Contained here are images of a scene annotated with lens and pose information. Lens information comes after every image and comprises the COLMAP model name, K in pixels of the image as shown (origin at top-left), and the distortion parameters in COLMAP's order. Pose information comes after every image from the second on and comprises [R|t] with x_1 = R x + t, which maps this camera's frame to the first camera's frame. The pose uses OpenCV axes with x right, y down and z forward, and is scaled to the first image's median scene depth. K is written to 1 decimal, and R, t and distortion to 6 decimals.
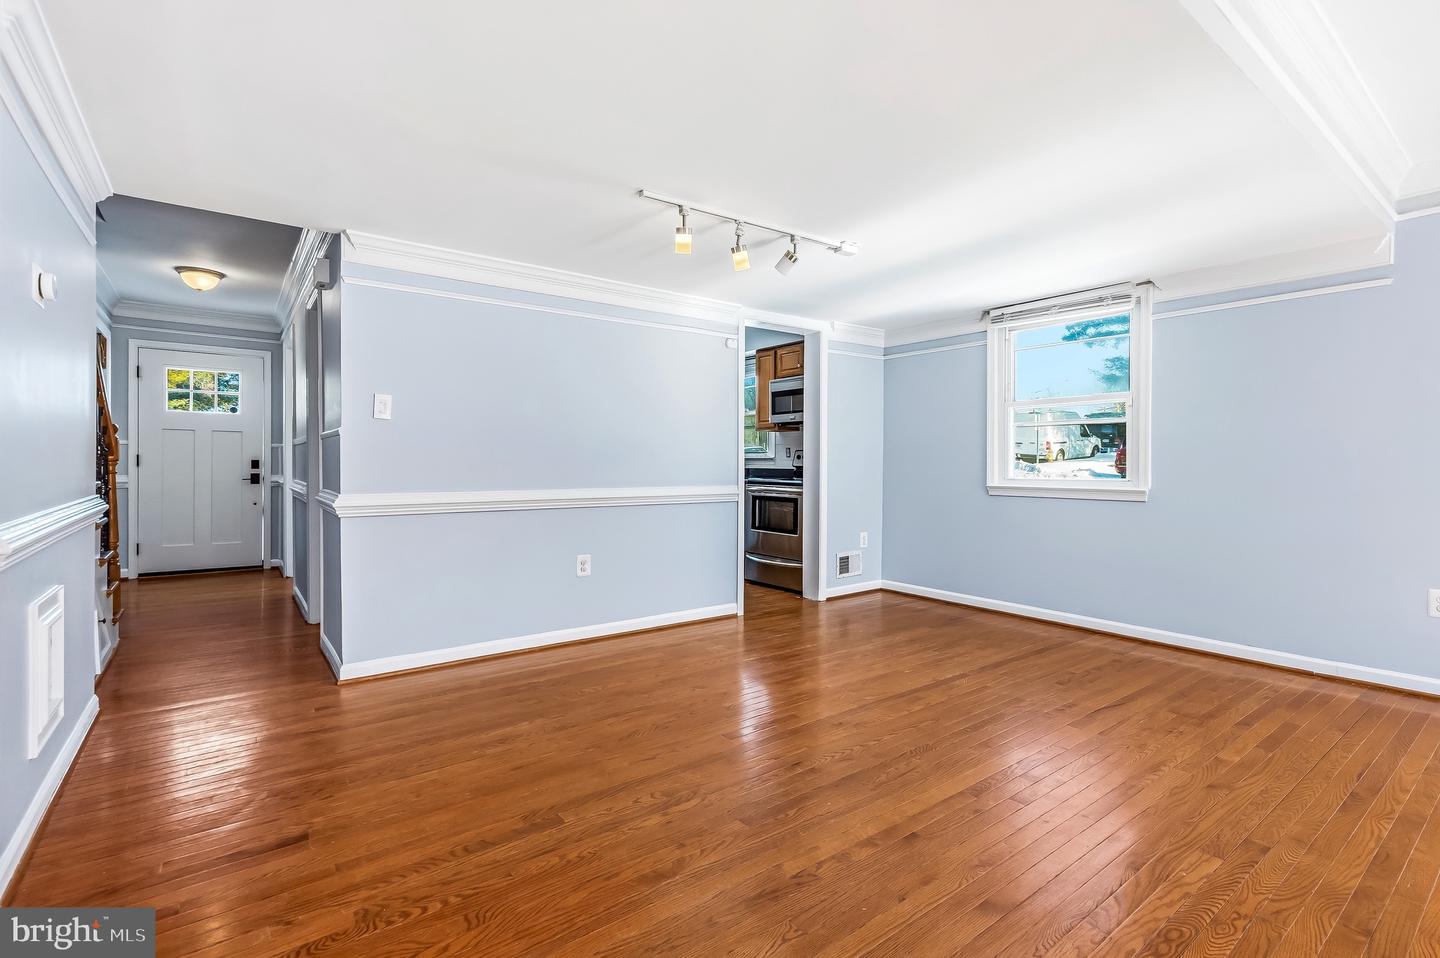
lens RADIAL K [[661.0, 0, 719.6], [0, 661.0, 469.6], [0, 0, 1]] dist [0.001567, 0.000386]
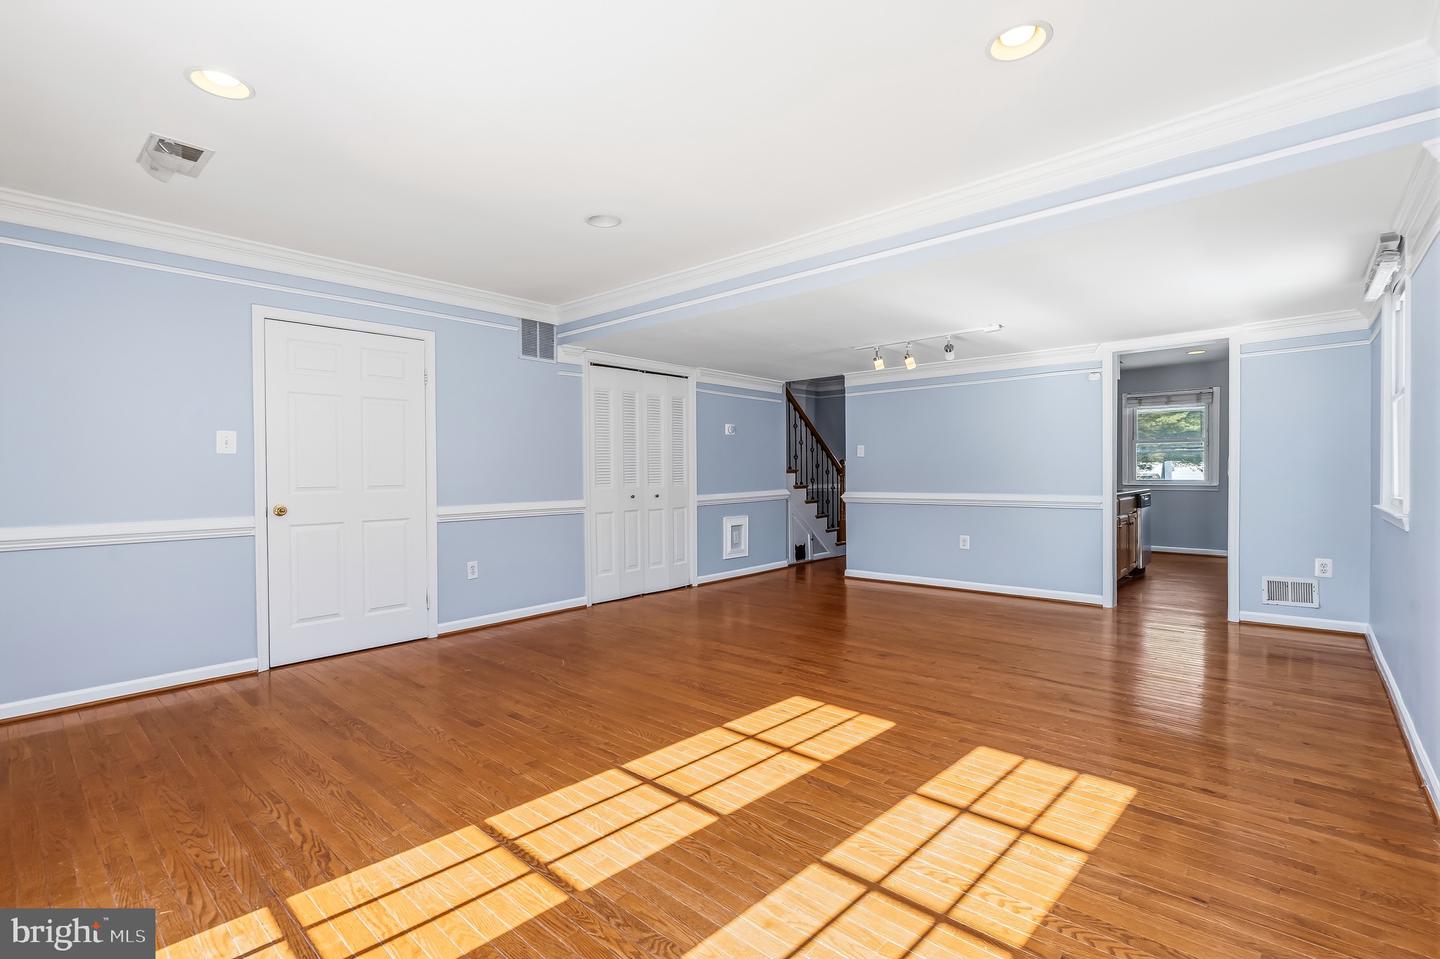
lens RADIAL K [[651.5, 0, 720.0], [0, 651.5, 479.5], [0, 0, 1]] dist [0.000272, 0.000655]
pose [[0.202974, 0.007509, -0.979155, 1.185479], [0.001422, 0.999967, 0.007963, -0.017865], [0.979183, -0.003008, 0.202957, 0.115238]]
